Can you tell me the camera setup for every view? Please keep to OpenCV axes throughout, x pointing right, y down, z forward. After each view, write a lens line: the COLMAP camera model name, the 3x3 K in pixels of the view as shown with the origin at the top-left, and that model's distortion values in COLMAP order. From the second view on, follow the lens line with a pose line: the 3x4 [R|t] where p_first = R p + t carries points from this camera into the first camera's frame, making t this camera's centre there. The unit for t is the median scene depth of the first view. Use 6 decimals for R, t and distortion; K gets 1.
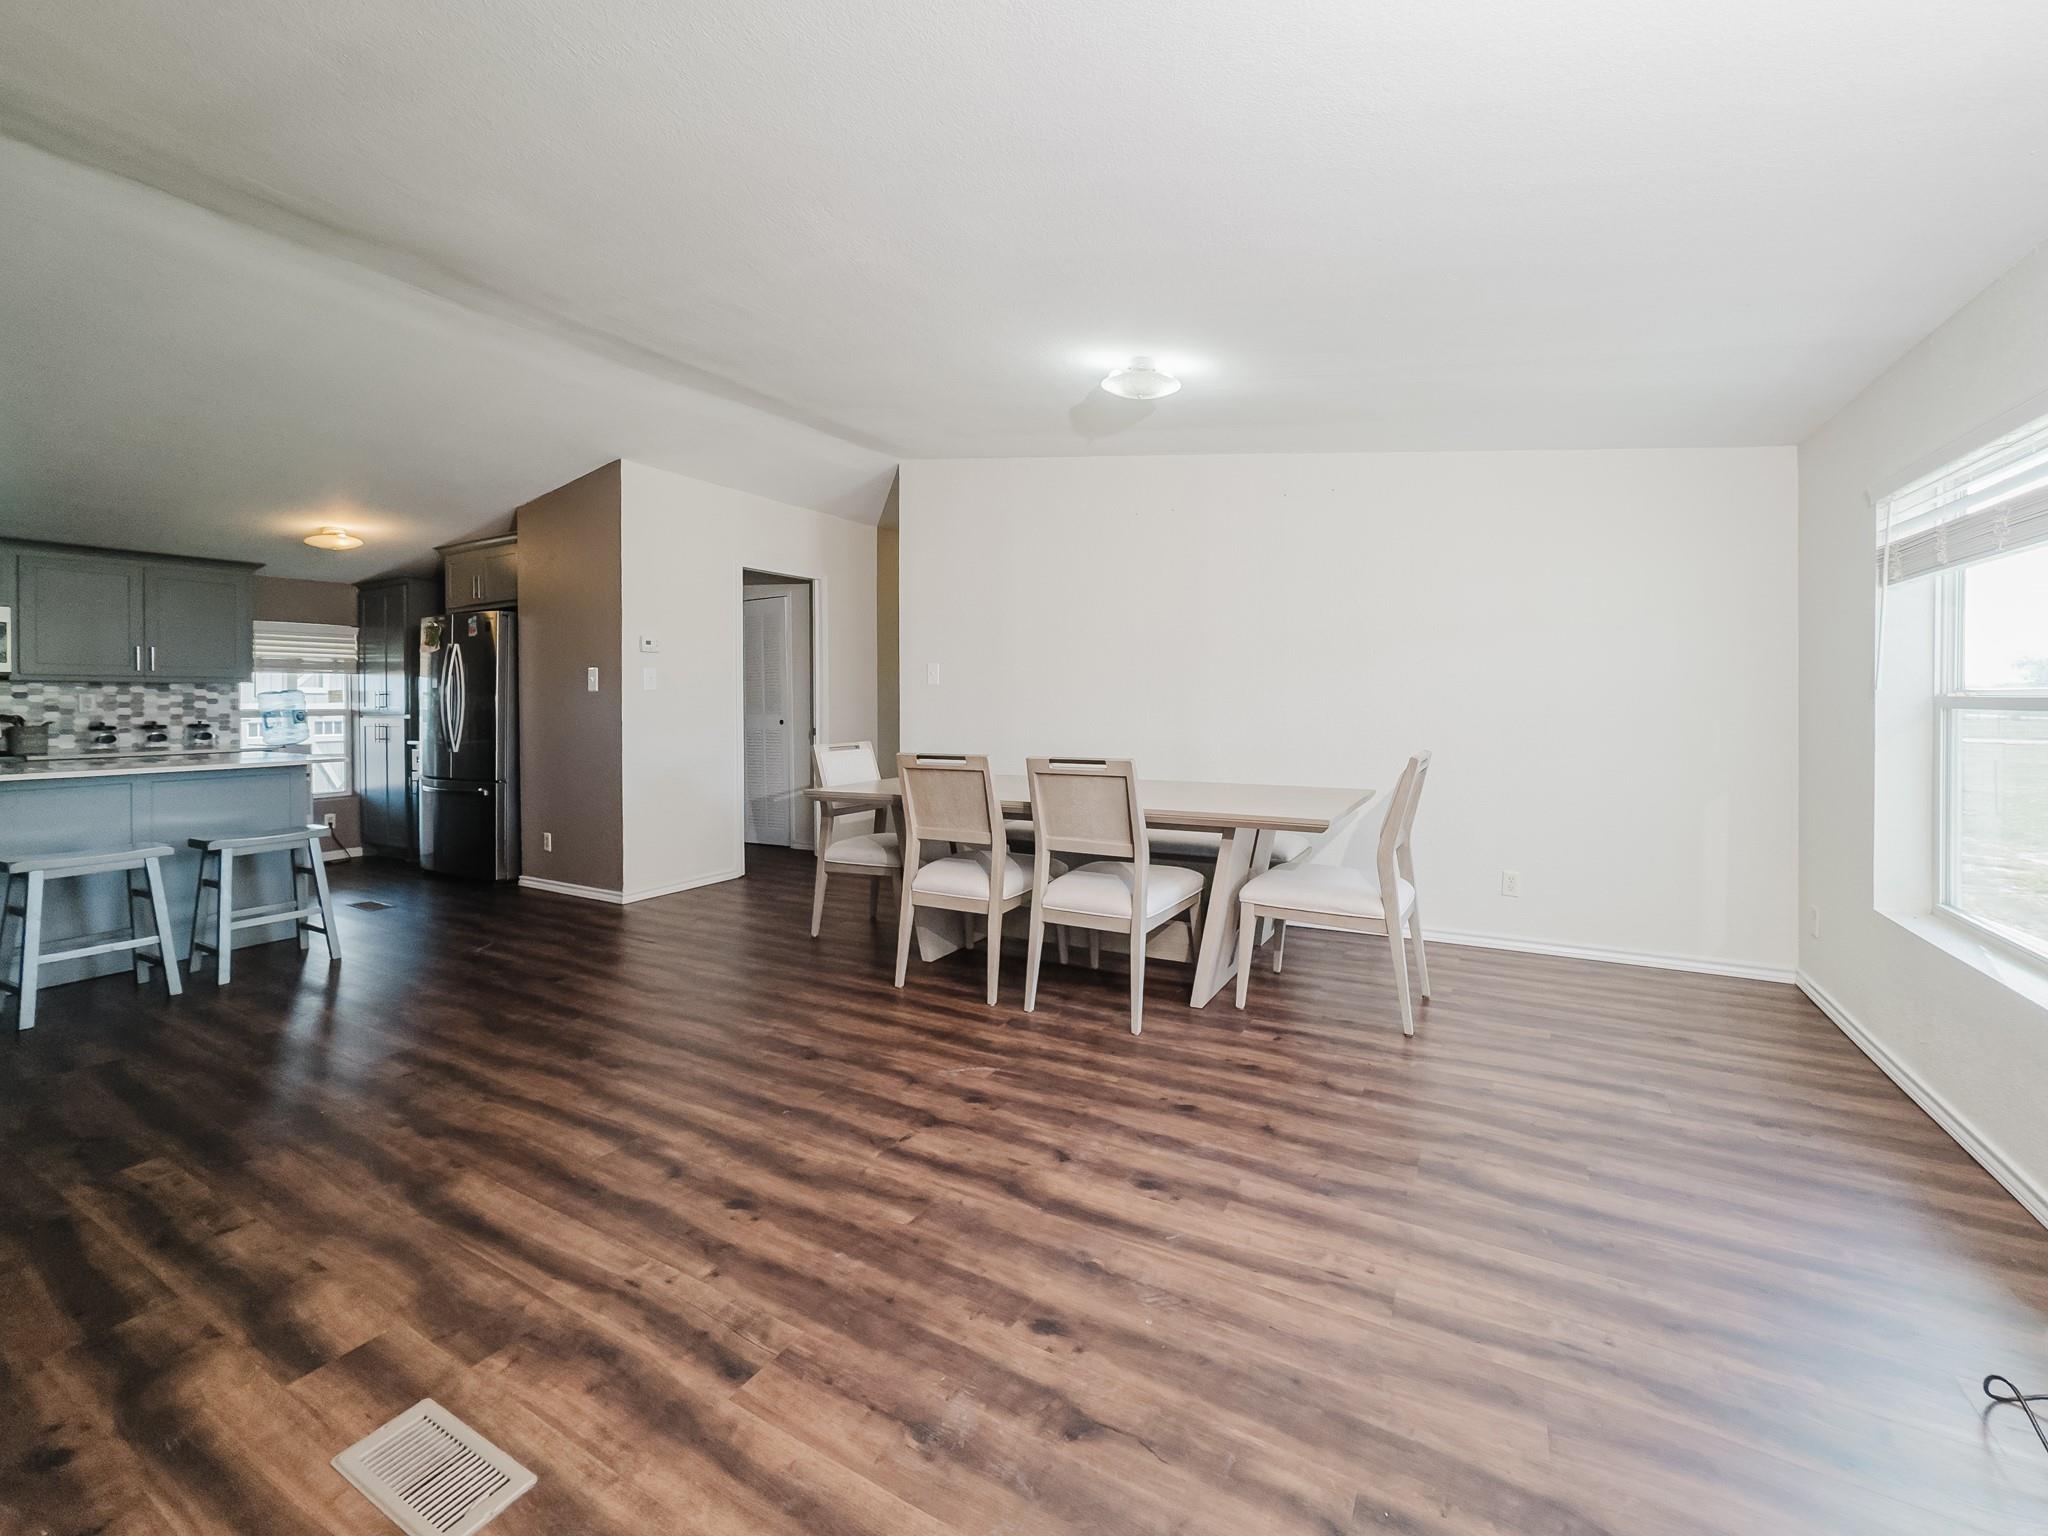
lens RADIAL K [[865.4, 0, 1008.1], [0, 865.4, 753.7], [0, 0, 1]] dist [-0.011154, 0.005590]
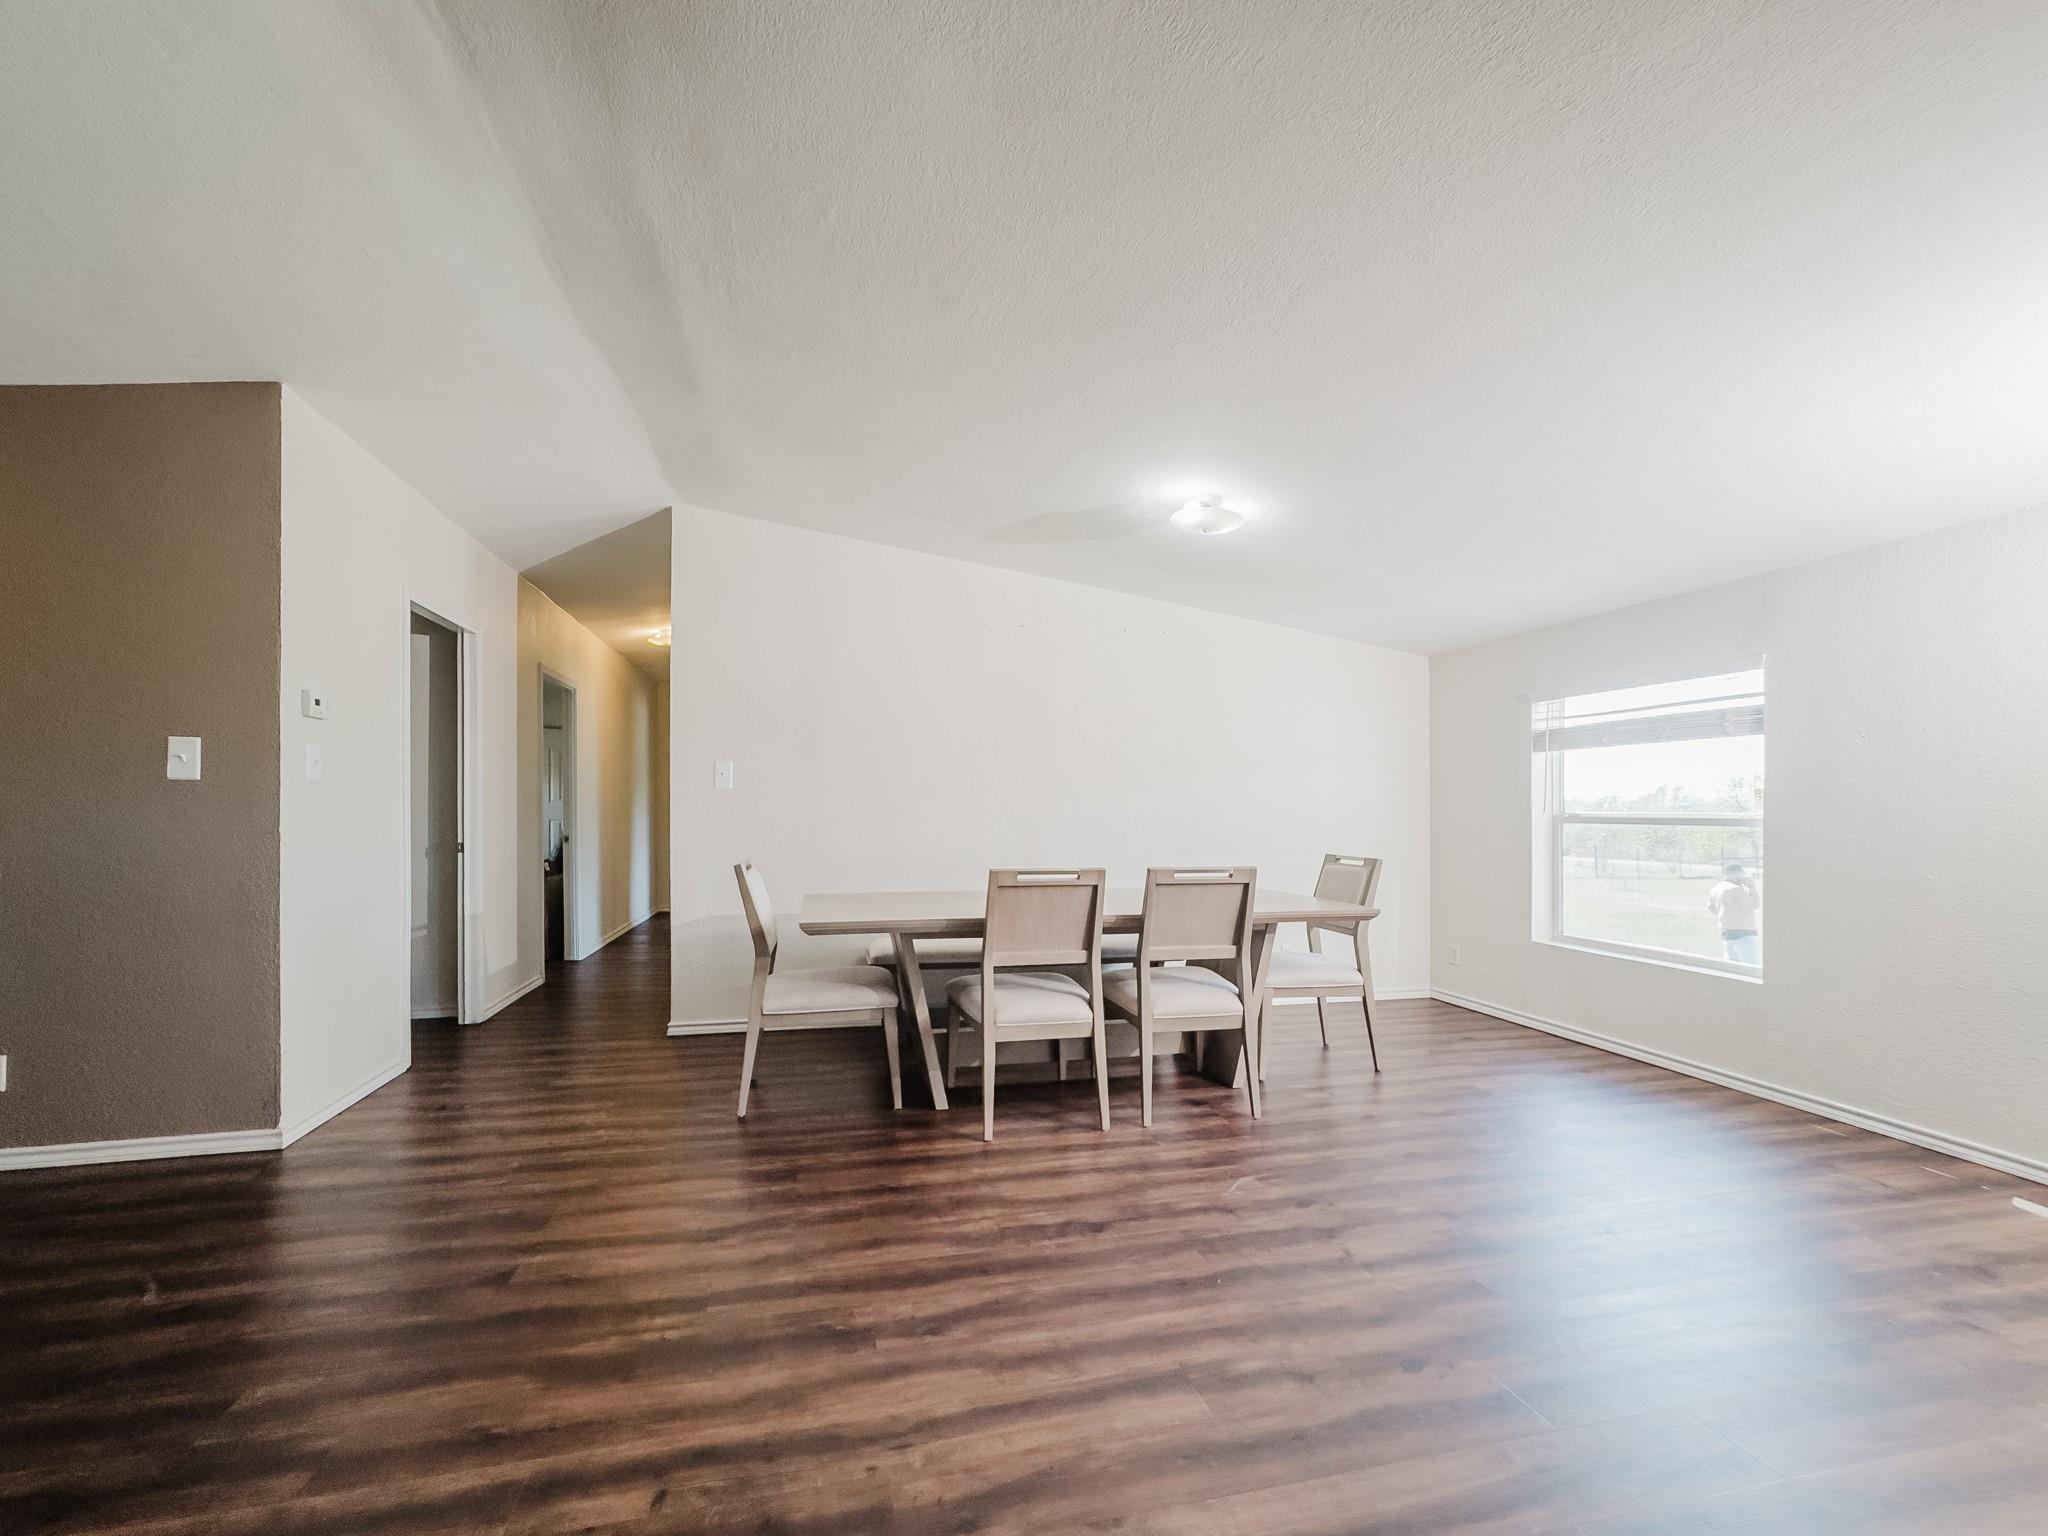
lens RADIAL K [[865.4, 0, 995.7], [0, 865.4, 848.5], [0, 0, 1]] dist [-0.011154, 0.005590]
pose [[0.725447, -0.015832, 0.688096, -0.497715], [0.027645, 0.999599, -0.006147, -0.010671], [-0.687723, 0.023482, 0.725594, 0.253083]]
